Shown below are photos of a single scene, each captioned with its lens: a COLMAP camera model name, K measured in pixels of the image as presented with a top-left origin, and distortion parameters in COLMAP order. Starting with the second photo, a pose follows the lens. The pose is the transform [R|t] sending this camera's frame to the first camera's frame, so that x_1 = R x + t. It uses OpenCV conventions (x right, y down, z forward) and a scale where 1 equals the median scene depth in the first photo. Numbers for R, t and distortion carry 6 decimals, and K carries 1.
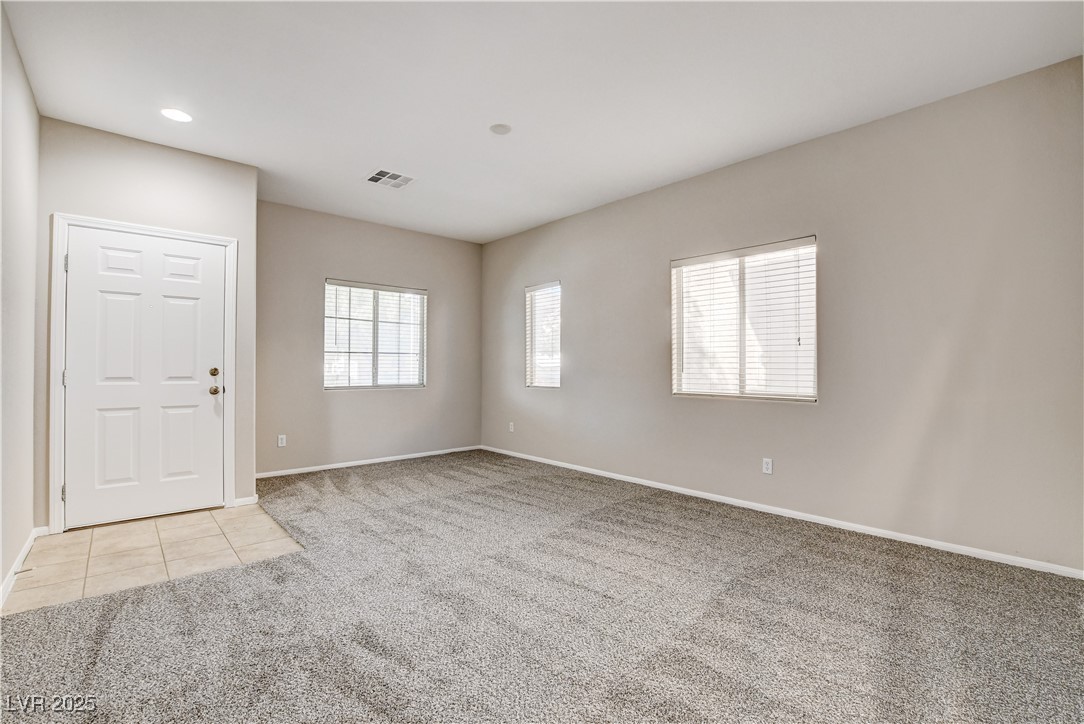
lens RADIAL K [[492.9, 0, 542.0], [0, 492.9, 362.0], [0, 0, 1]] dist [0.000072, 0.000208]
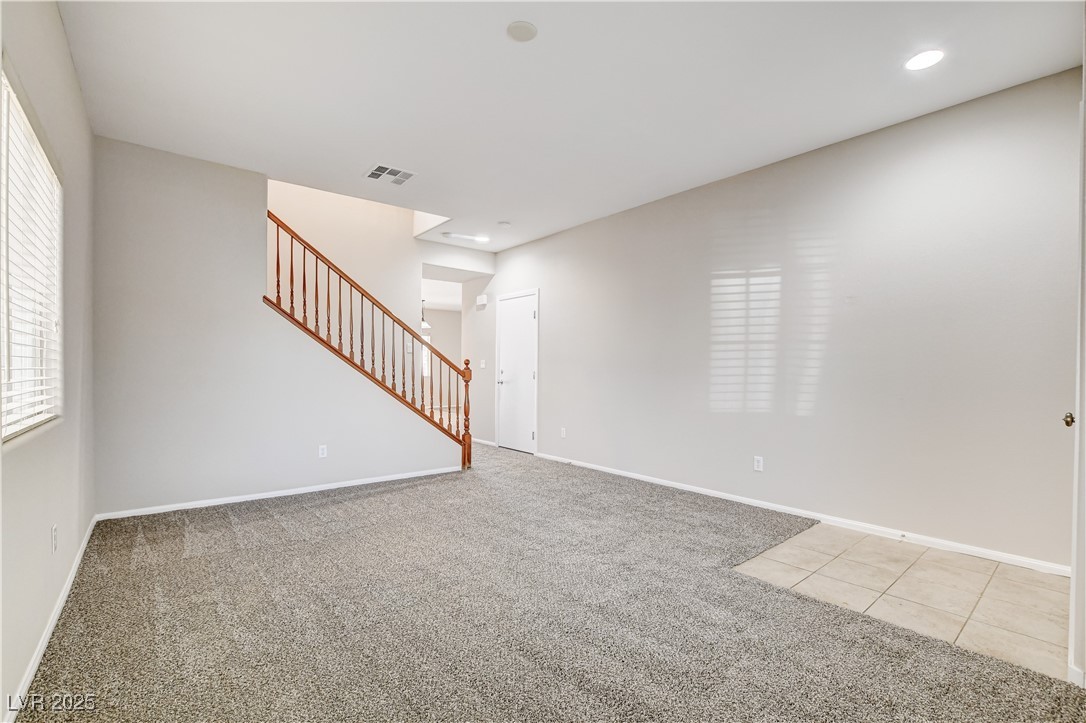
lens RADIAL K [[493.8, 0, 543.0], [0, 493.8, 361.5], [0, 0, 1]] dist [0.000072, 0.000208]
pose [[-0.998776, -0.003532, 0.049342, -0.177651], [-0.004768, 0.999677, -0.024944, 0.015629], [-0.049238, -0.025149, -0.998470, 1.999631]]
